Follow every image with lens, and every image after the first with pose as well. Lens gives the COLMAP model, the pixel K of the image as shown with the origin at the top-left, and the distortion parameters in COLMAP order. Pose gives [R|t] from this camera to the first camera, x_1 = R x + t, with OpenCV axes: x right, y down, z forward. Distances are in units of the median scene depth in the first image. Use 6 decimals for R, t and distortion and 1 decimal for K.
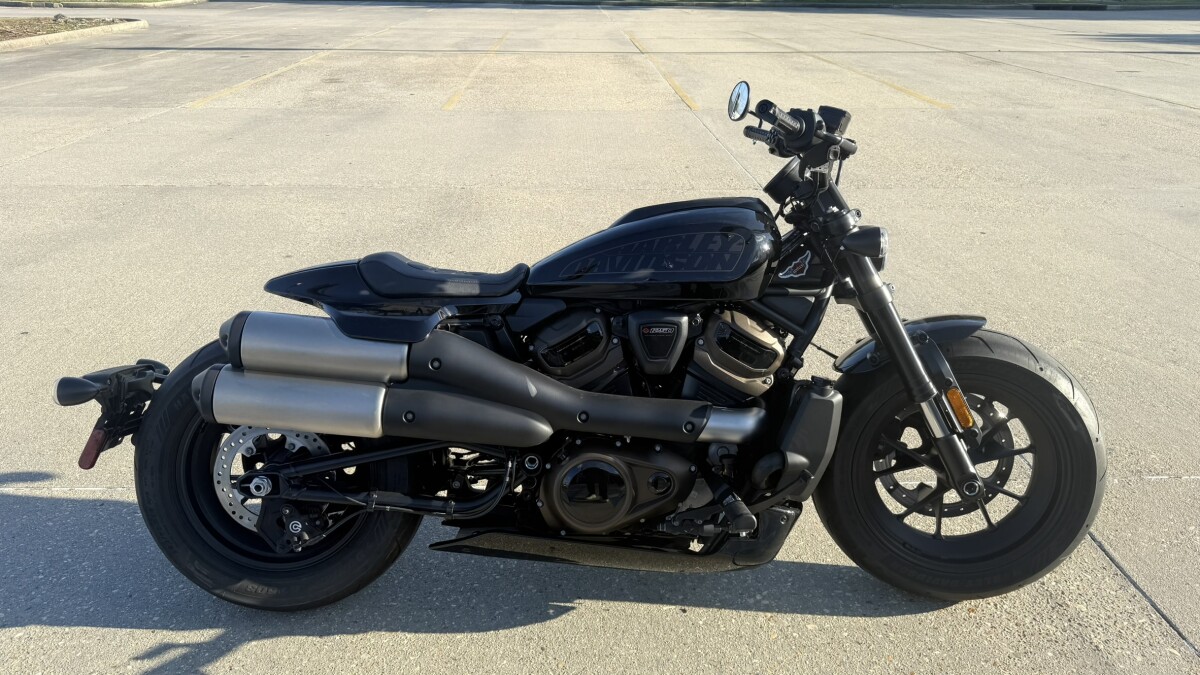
lens RADIAL K [[861.4, 0, 602.5], [0, 861.4, 300.5], [0, 0, 1]] dist [-0.003611, -0.001982]
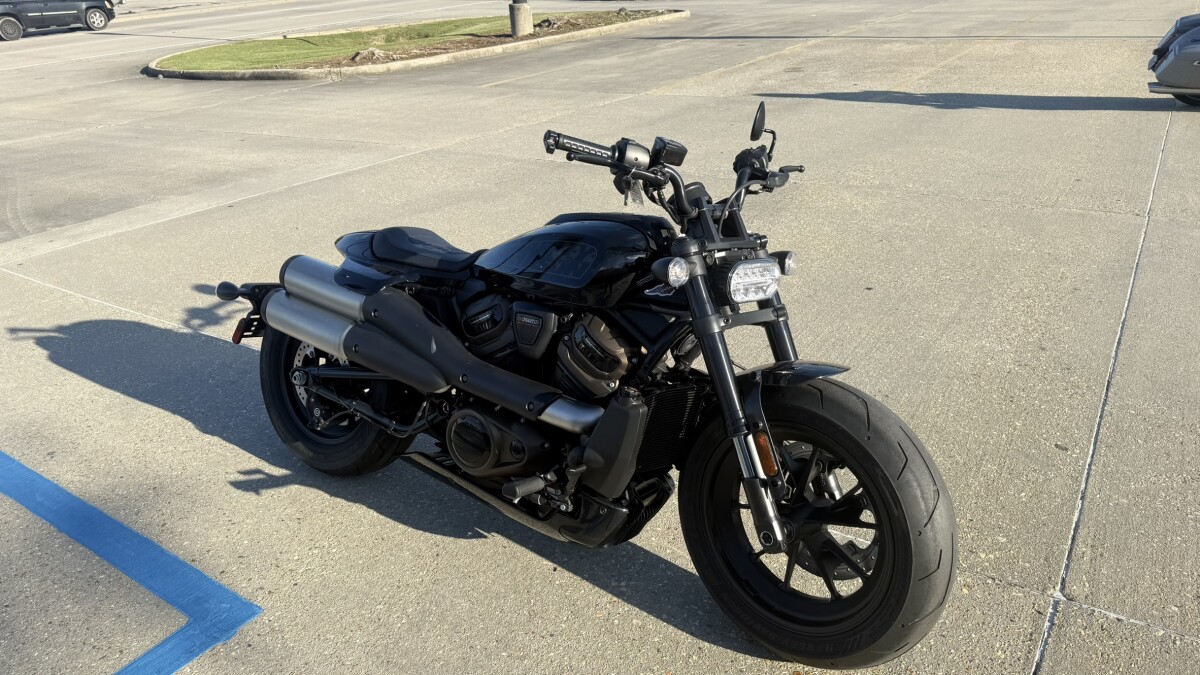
lens RADIAL K [[849.2, 0, 585.0], [0, 849.2, 340.2], [0, 0, 1]] dist [0.040399, -0.041441]
pose [[0.809854, 0.188739, -0.555440, 0.716632], [-0.153972, 0.982023, 0.109195, -0.070966], [0.566065, -0.002910, 0.824356, 0.091306]]
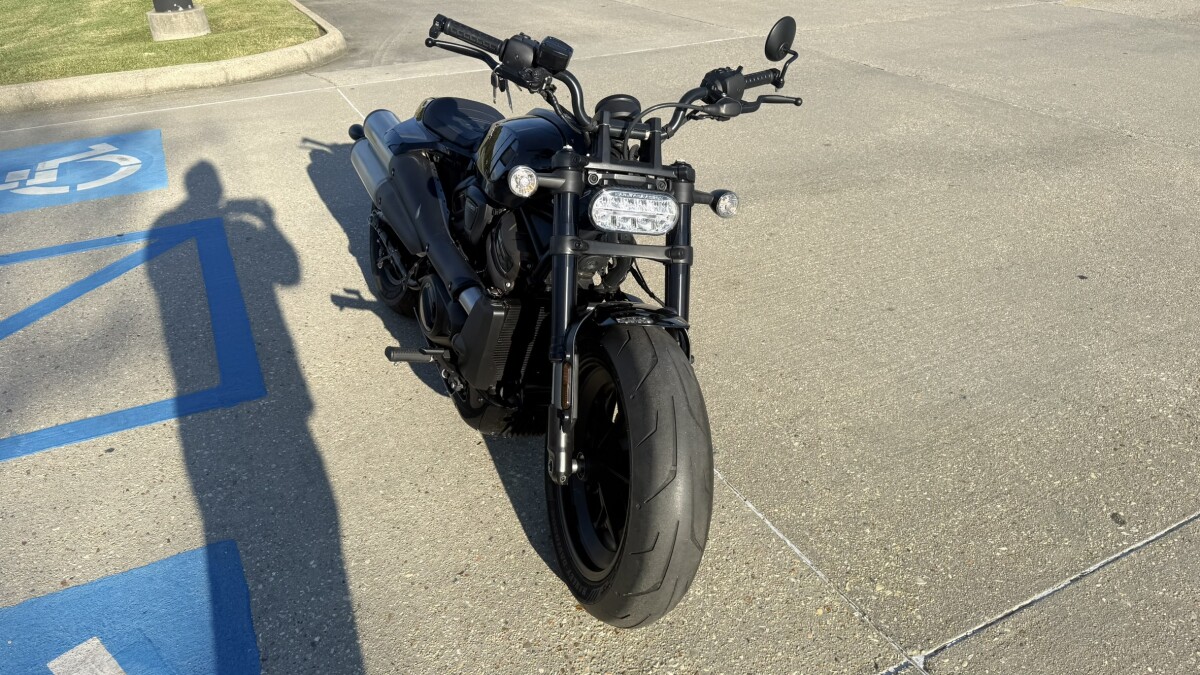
lens RADIAL K [[849.2, 0, 585.0], [0, 849.2, 340.2], [0, 0, 1]] dist [0.040399, -0.041441]
pose [[0.412583, 0.438477, -0.798444, 1.086530], [-0.300255, 0.893002, 0.335253, -0.228117], [0.860013, 0.101417, 0.500092, 0.521351]]
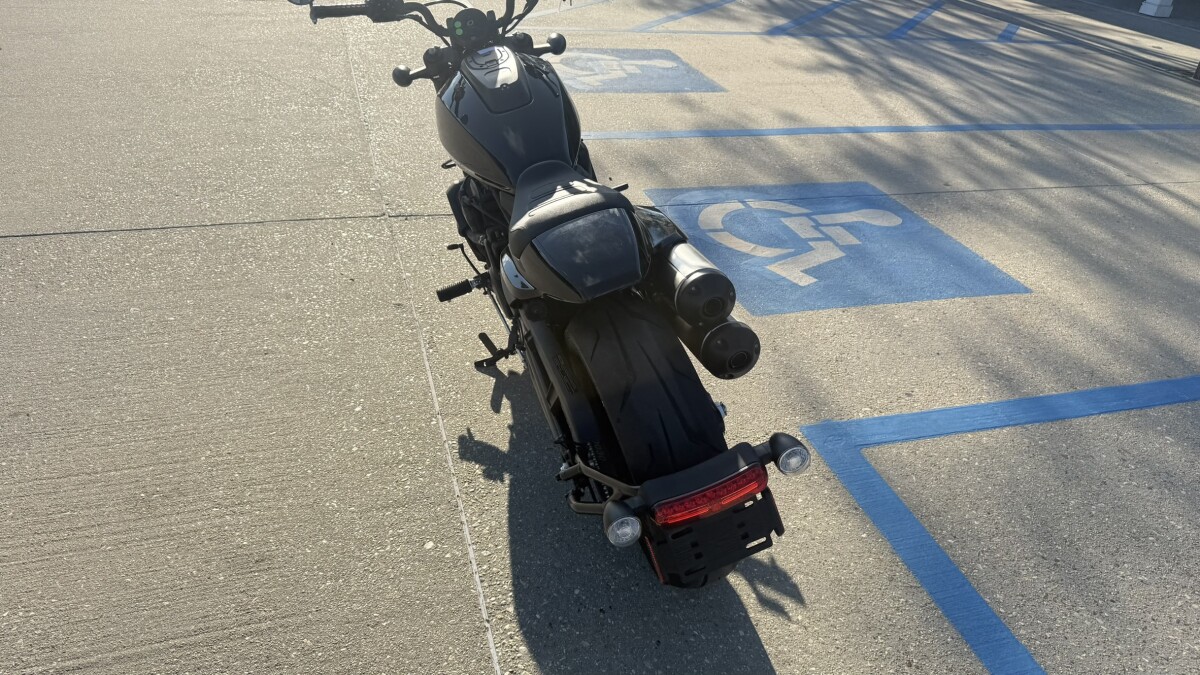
lens RADIAL K [[849.2, 0, 585.0], [0, 849.2, 340.2], [0, 0, 1]] dist [0.040399, -0.041441]
pose [[-0.256628, -0.525620, 0.811089, -1.071556], [0.270837, 0.766463, 0.582394, -0.468074], [-0.927787, 0.369132, -0.054339, 1.098880]]
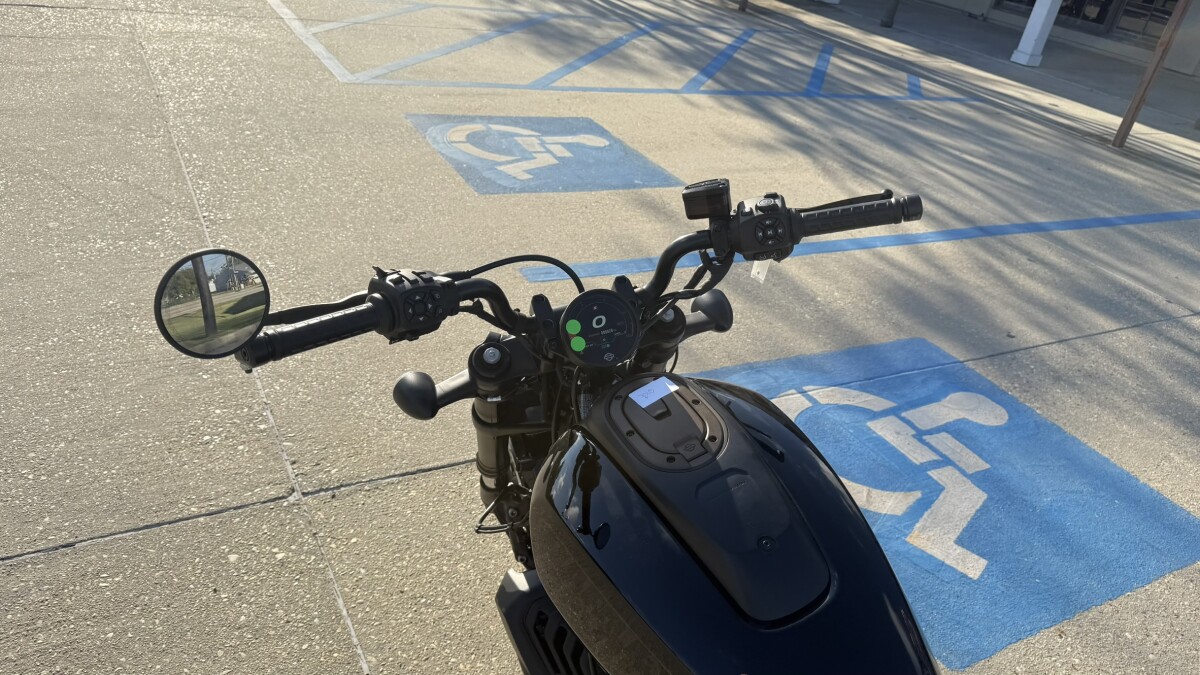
lens RADIAL K [[849.2, 0, 585.0], [0, 849.2, 340.2], [0, 0, 1]] dist [0.040399, -0.041441]
pose [[-0.445392, -0.511487, 0.734852, -0.189855], [0.176302, 0.754583, 0.632077, -0.491114], [-0.877806, 0.411078, -0.245909, 1.167337]]
